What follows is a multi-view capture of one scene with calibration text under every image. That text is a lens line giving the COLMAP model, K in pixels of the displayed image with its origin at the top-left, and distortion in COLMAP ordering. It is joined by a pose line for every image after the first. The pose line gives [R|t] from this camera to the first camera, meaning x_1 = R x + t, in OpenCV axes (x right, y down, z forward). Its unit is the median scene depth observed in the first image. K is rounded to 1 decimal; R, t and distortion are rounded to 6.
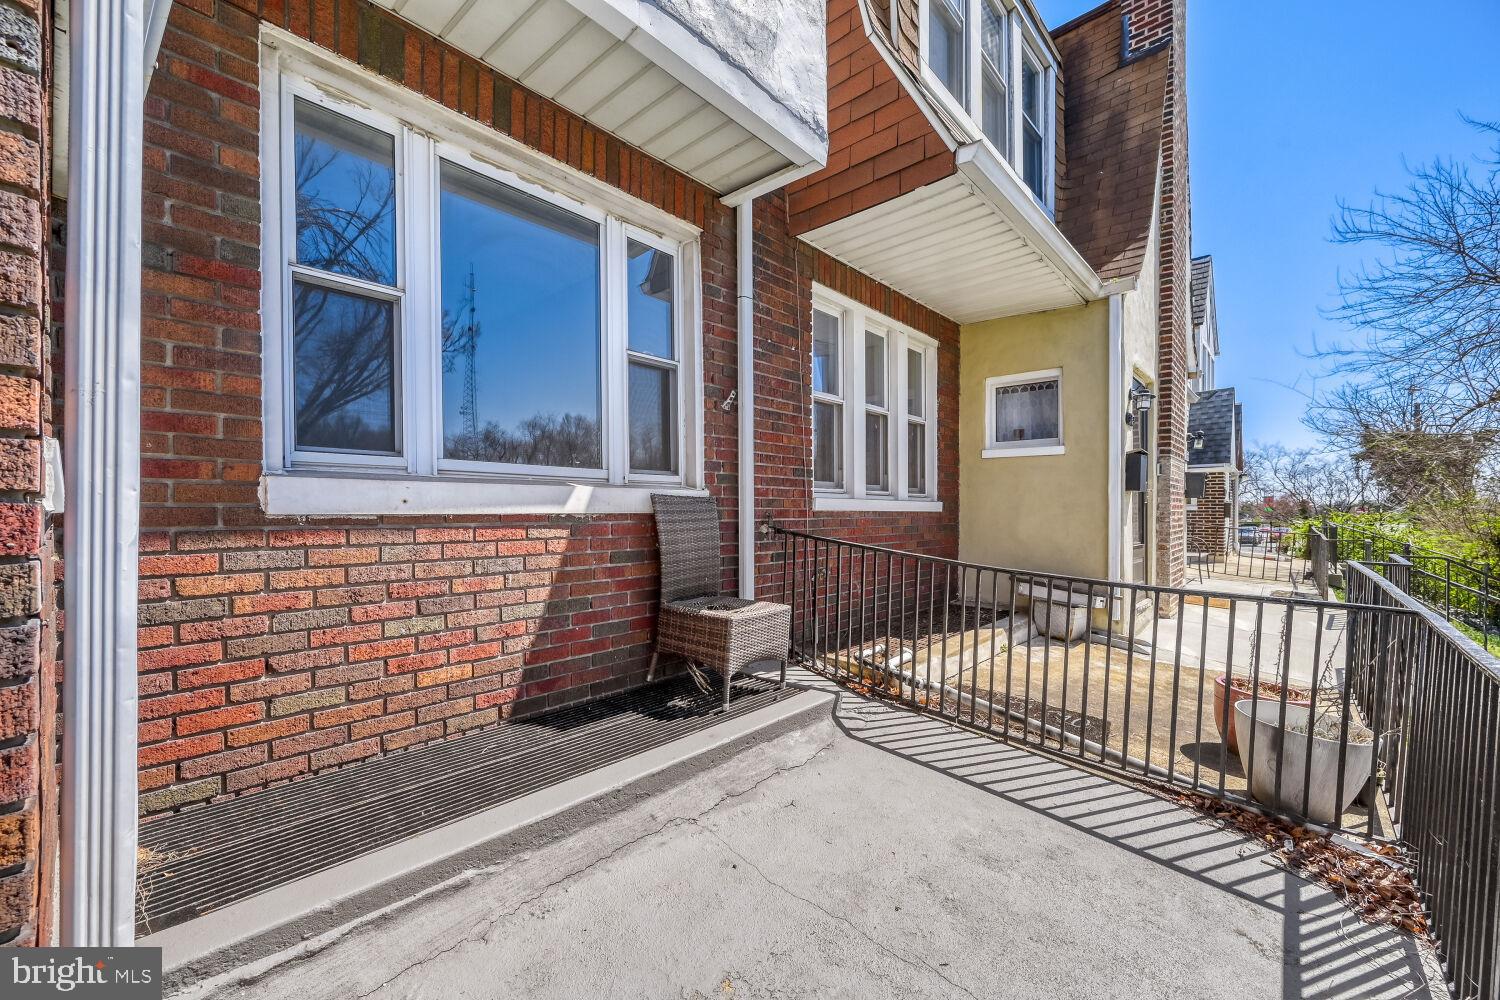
lens RADIAL K [[594.1, 0, 755.7], [0, 594.1, 519.0], [0, 0, 1]] dist [-0.003406, 0.000955]
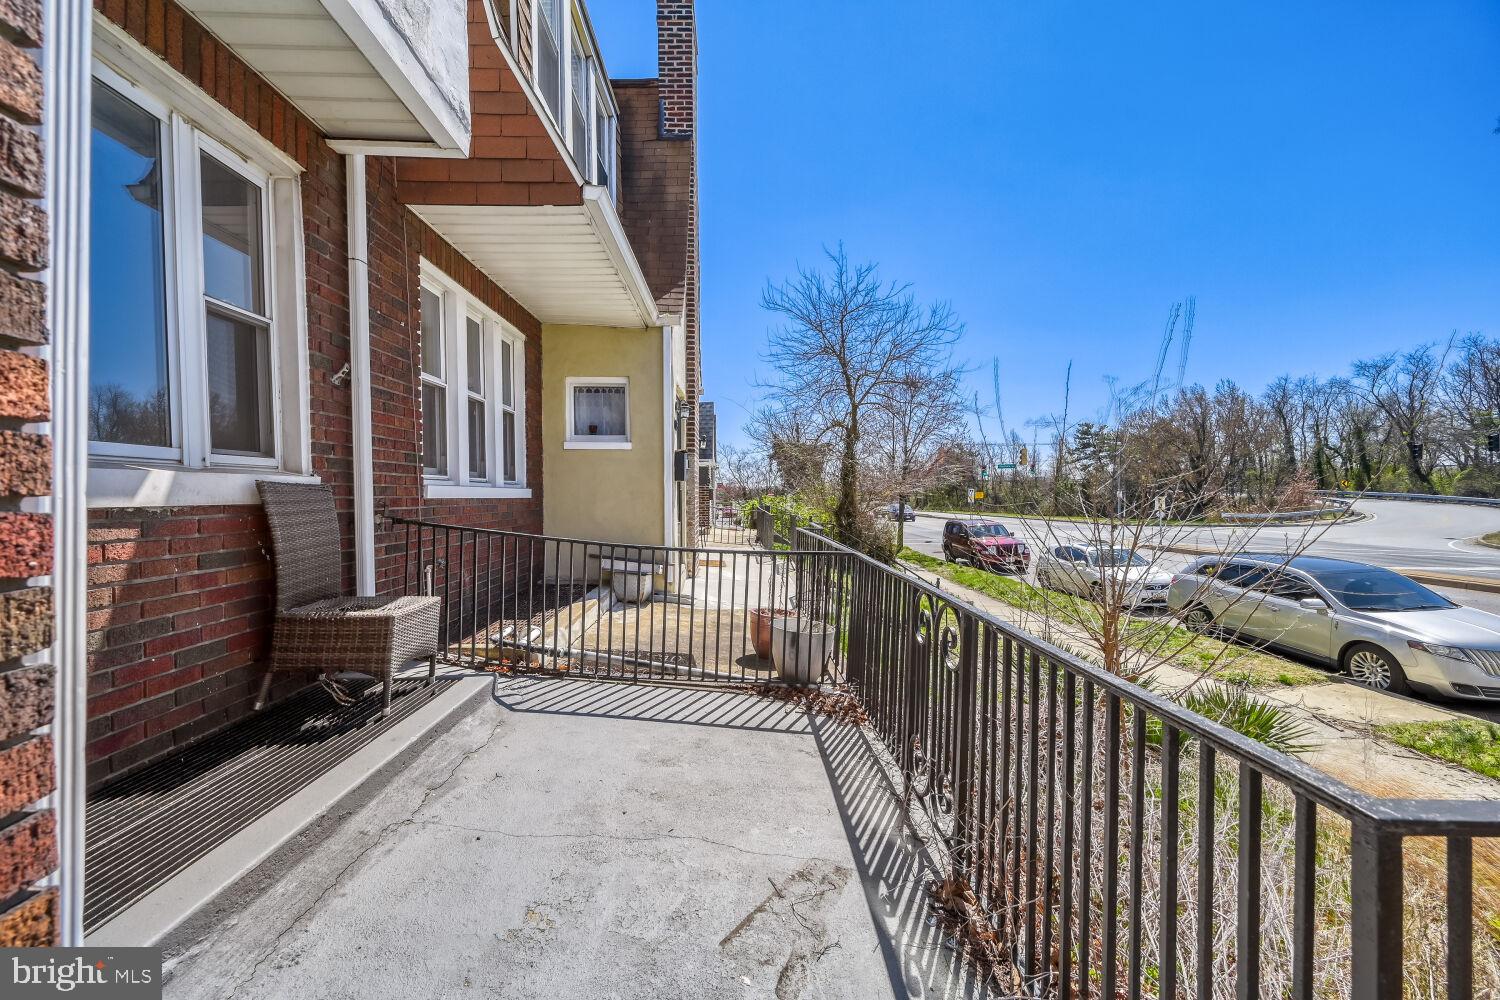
lens RADIAL K [[594.1, 0, 755.6], [0, 594.1, 509.5], [0, 0, 1]] dist [-0.003406, 0.000955]
pose [[0.711809, -0.021264, 0.702051, -0.245134], [0.013434, 0.999771, 0.016662, -0.006814], [-0.702244, -0.002429, 0.711932, -0.058464]]
